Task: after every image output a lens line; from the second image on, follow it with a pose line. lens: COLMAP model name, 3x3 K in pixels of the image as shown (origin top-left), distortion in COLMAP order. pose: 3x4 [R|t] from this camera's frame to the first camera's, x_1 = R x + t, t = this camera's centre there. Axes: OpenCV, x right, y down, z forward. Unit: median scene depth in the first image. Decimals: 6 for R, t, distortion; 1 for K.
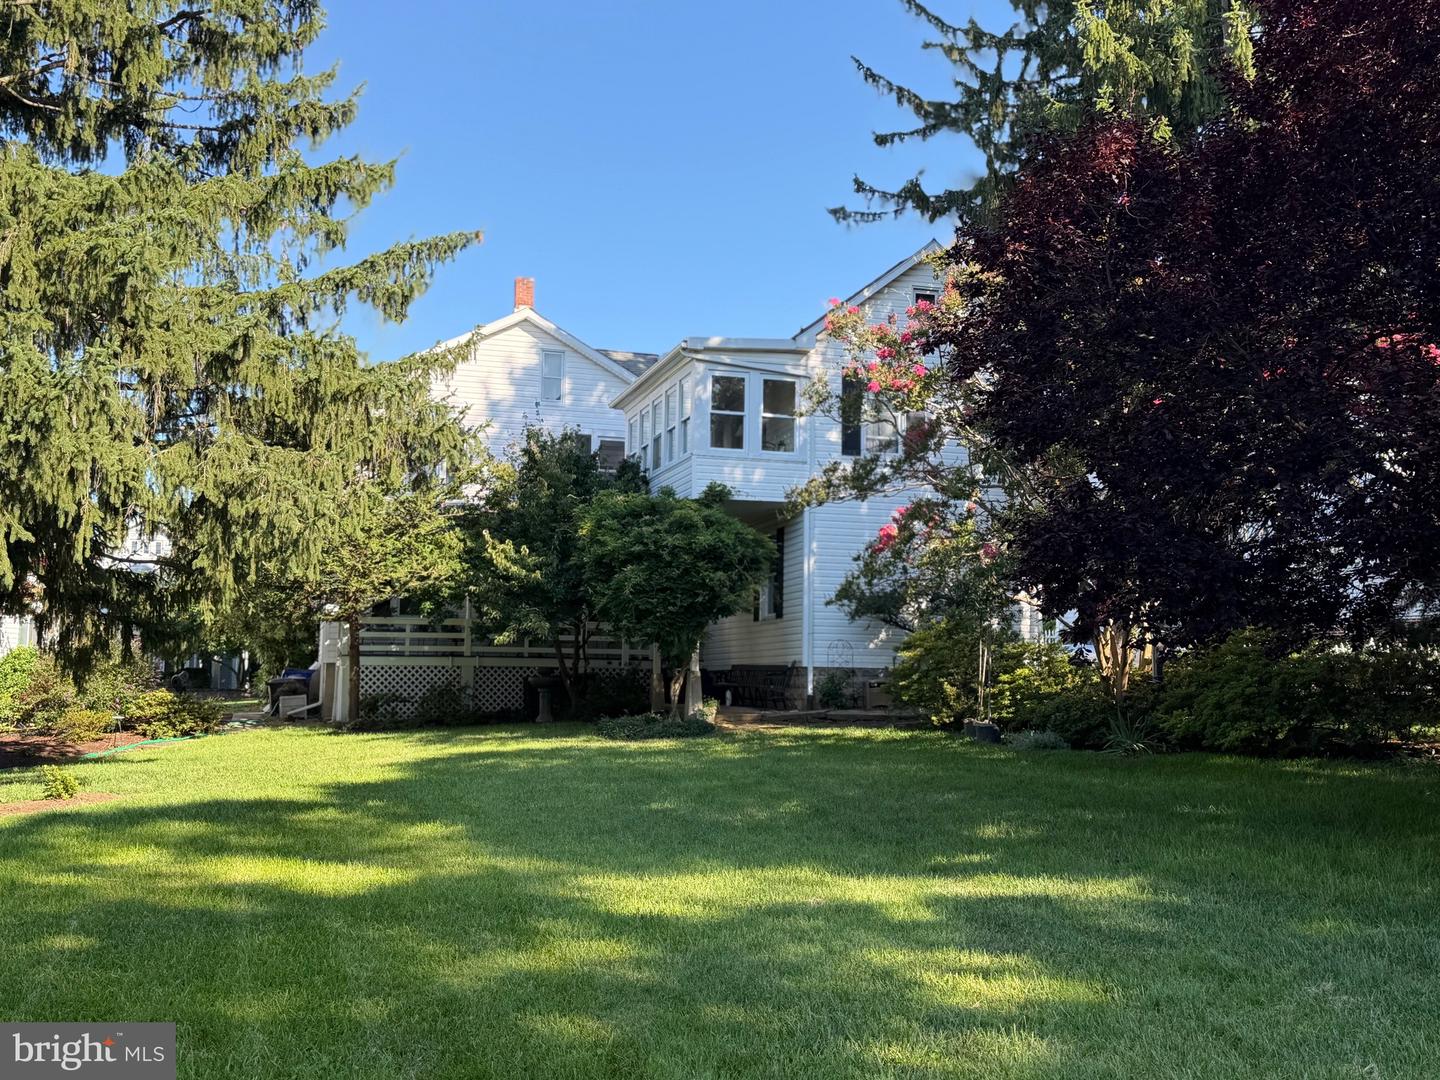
lens RADIAL K [[1435.2, 0, 720.0], [0, 1435.2, 540.0], [0, 0, 1]] dist [0.234503, -0.524431]
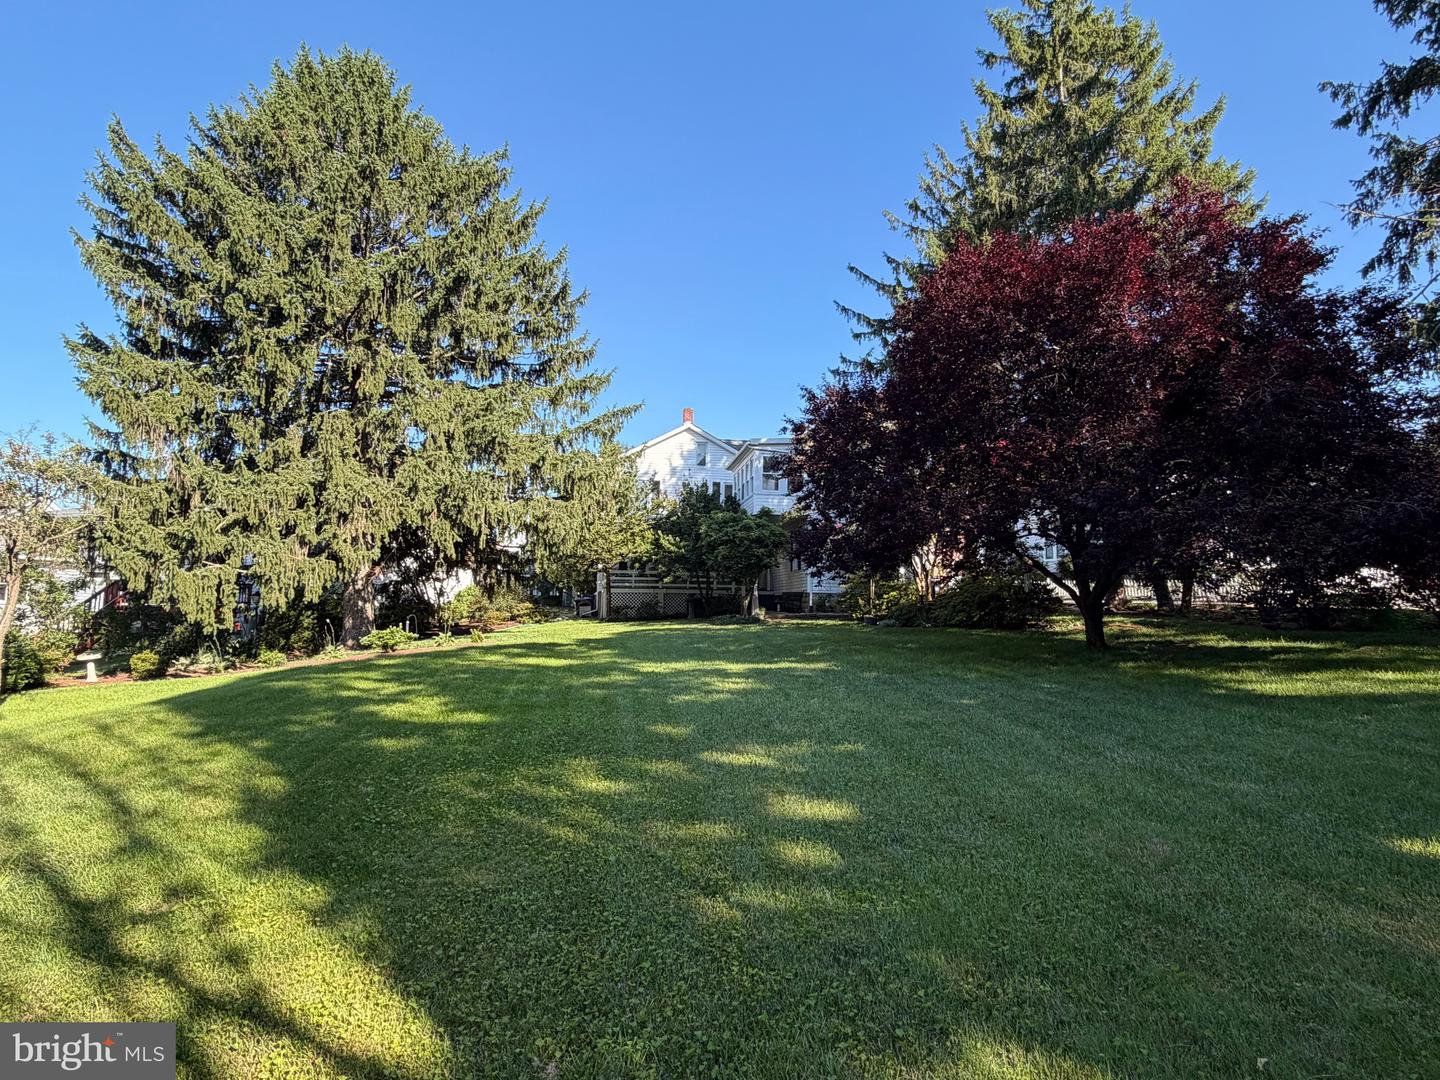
lens RADIAL K [[806.9, 0, 720.0], [0, 806.9, 540.0], [0, 0, 1]] dist [-0.000029, 0.000011]
pose [[0.987907, -0.011938, -0.154589, 0.116783], [0.014489, 0.999777, 0.015387, -0.009857], [0.154370, -0.017440, 0.987859, -0.195536]]
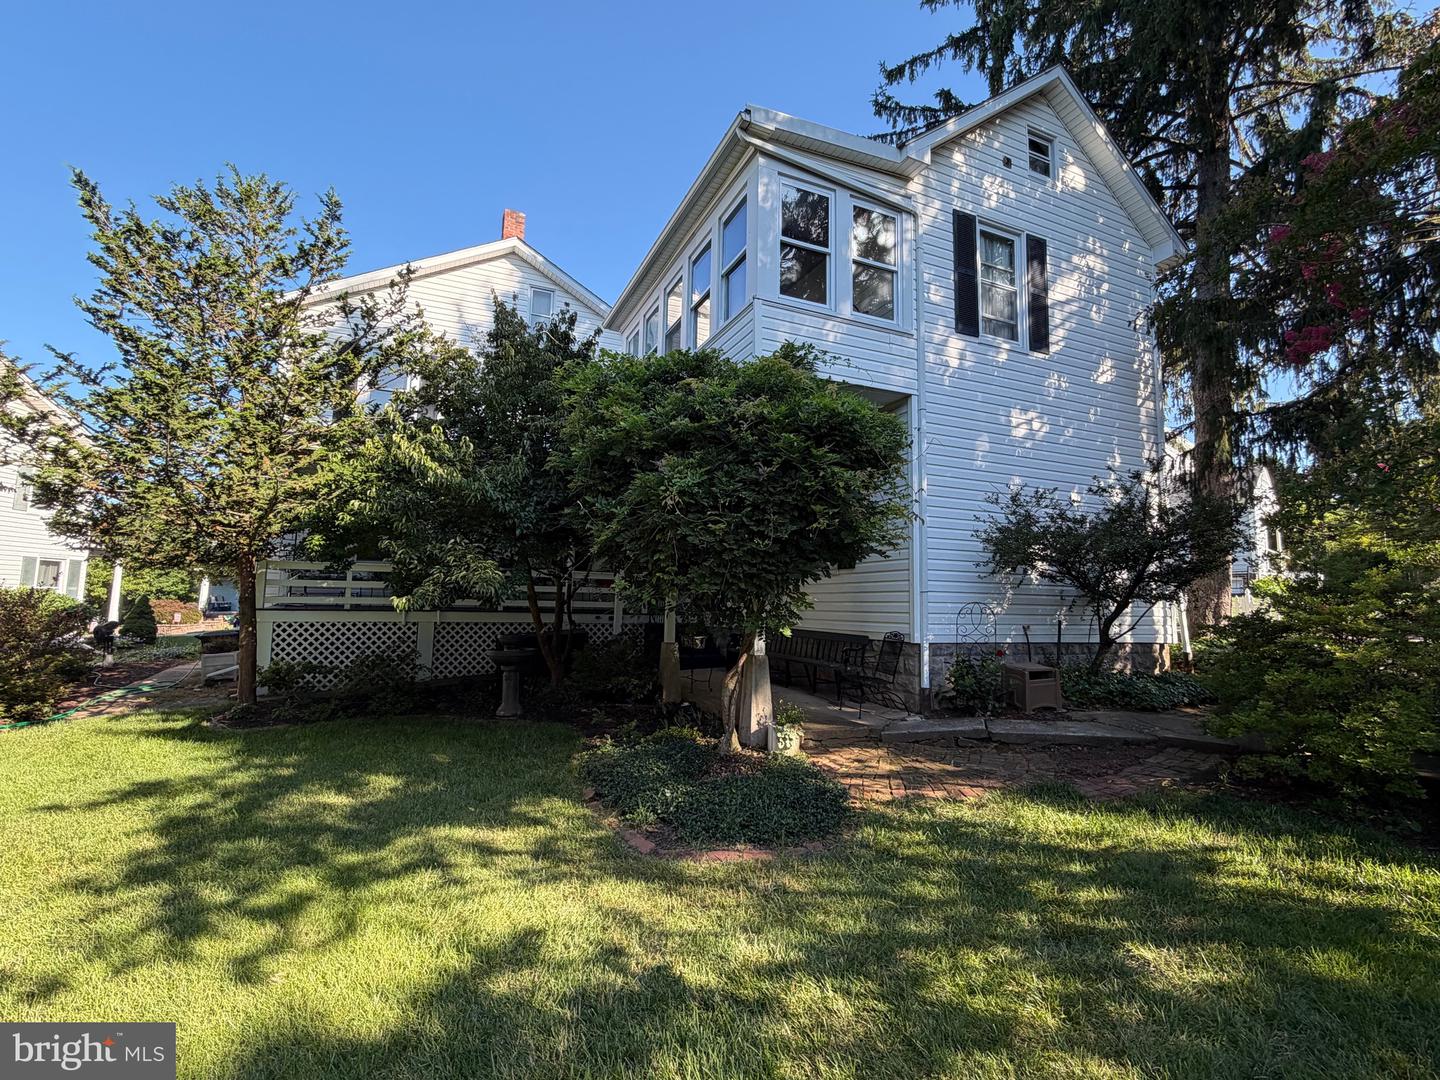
lens RADIAL K [[652.6, 0, 720.0], [0, 652.6, 540.0], [0, 0, 1]] dist [-0.000378, -0.000053]
pose [[0.991181, 0.017828, 0.131312, -0.068967], [-0.018481, 0.999822, 0.003759, 0.042515], [-0.131222, -0.006153, 0.991334, 0.727776]]
